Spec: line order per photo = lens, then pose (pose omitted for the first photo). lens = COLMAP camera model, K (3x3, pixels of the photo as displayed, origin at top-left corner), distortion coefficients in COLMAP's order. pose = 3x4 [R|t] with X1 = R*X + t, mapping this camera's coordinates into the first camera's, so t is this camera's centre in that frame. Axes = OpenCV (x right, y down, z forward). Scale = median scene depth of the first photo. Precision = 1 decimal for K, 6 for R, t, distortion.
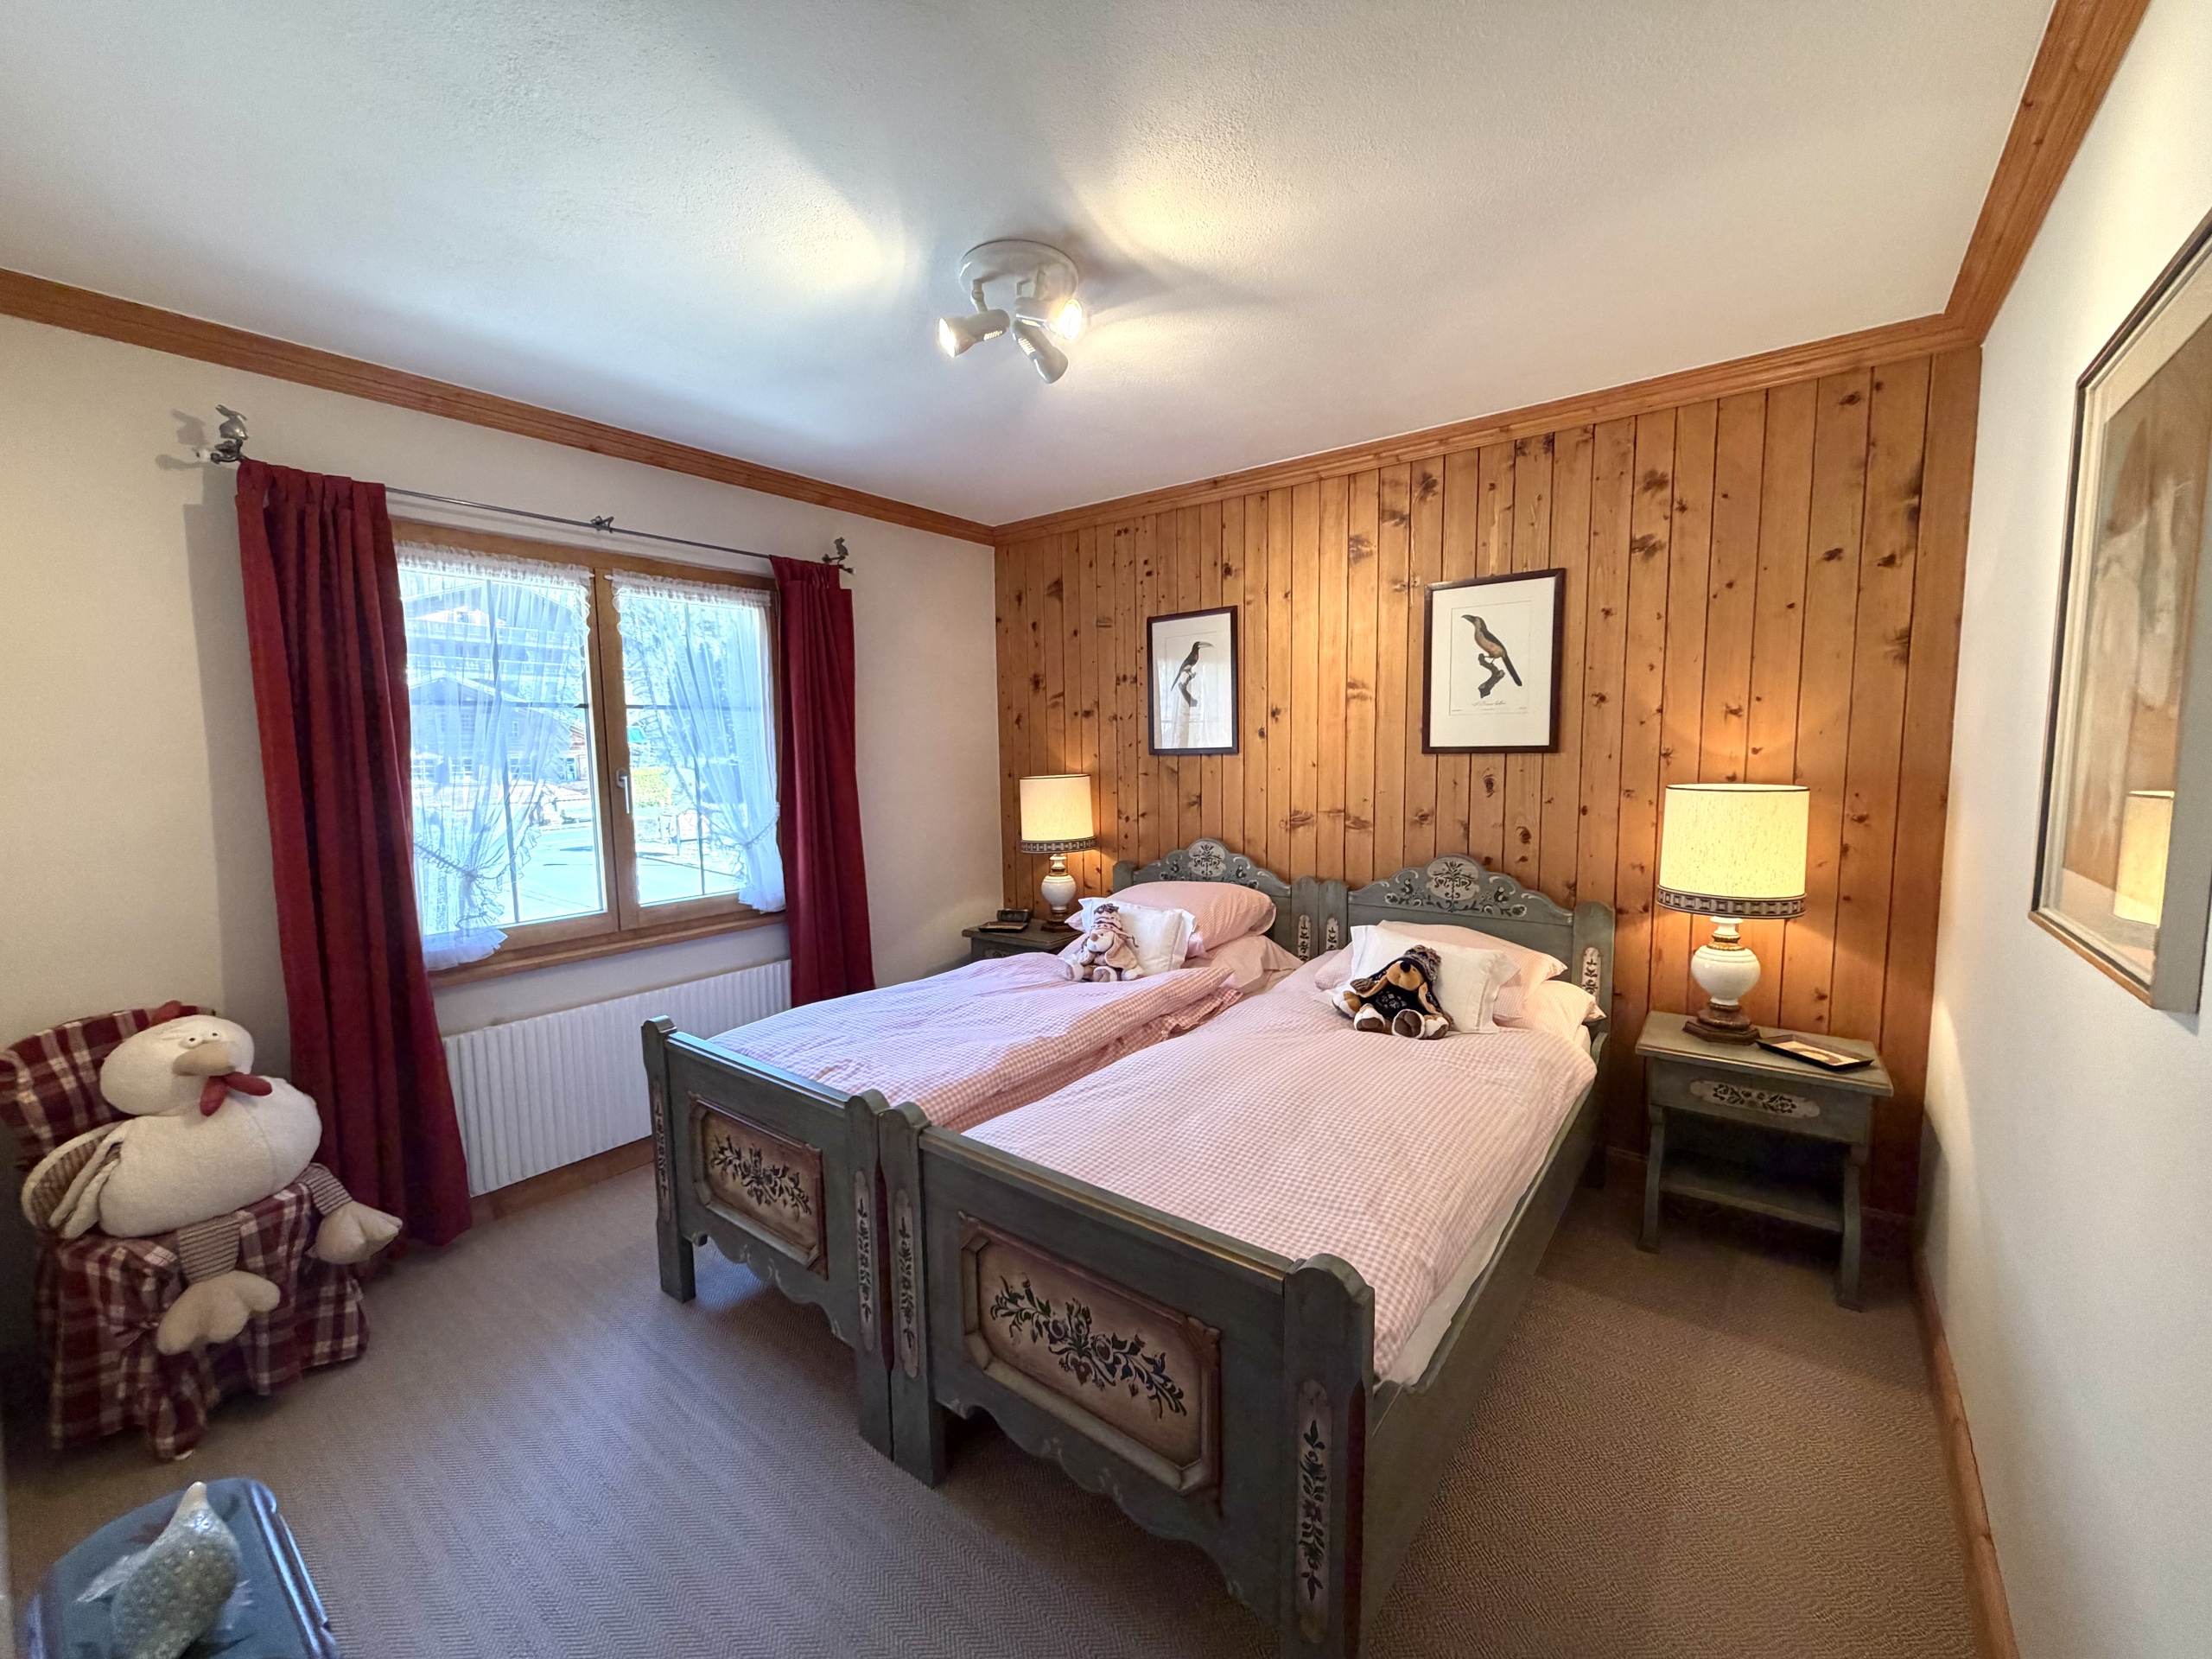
lens RADIAL K [[884.1, 0, 1106.0], [0, 884.1, 829.5], [0, 0, 1]] dist [0.002254, -0.000195]
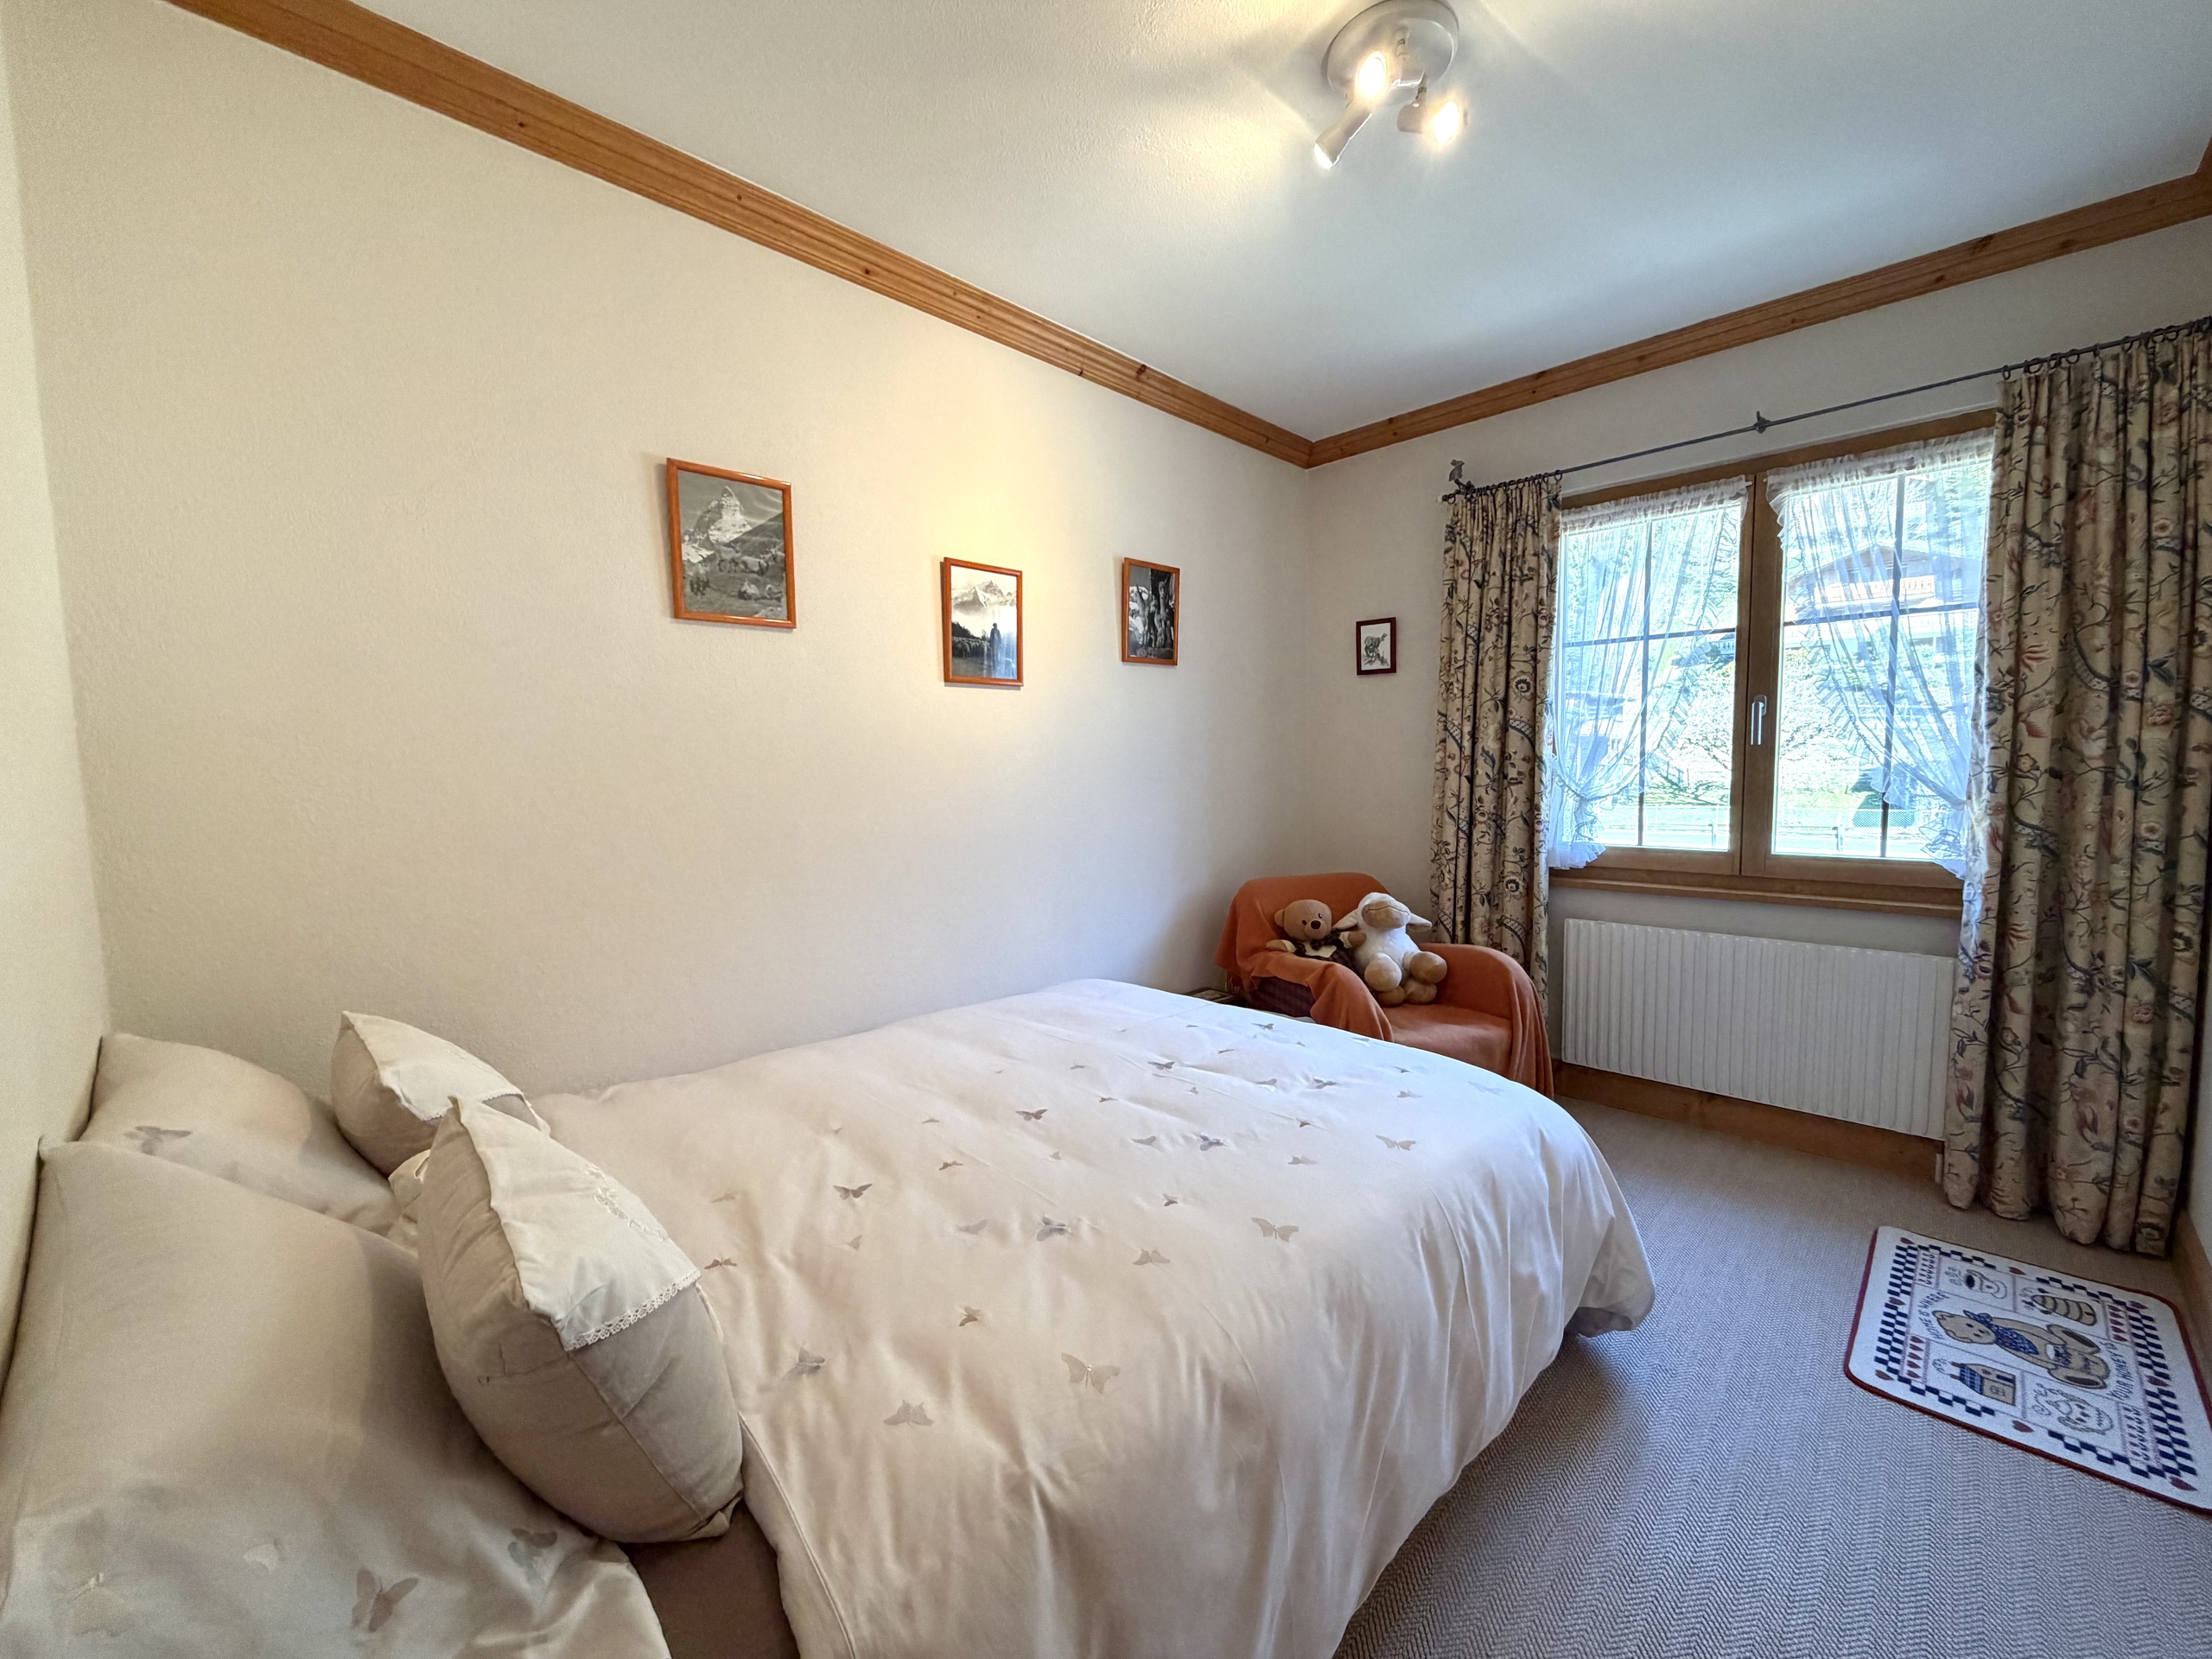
lens RADIAL K [[884.1, 0, 1106.0], [0, 884.1, 829.5], [0, 0, 1]] dist [0.002254, -0.000195]
pose [[-0.121485, 0.090184, -0.988488, 0.489018], [-0.073260, 0.992333, 0.099539, 0.028949], [0.989886, 0.084509, -0.113947, 0.519377]]
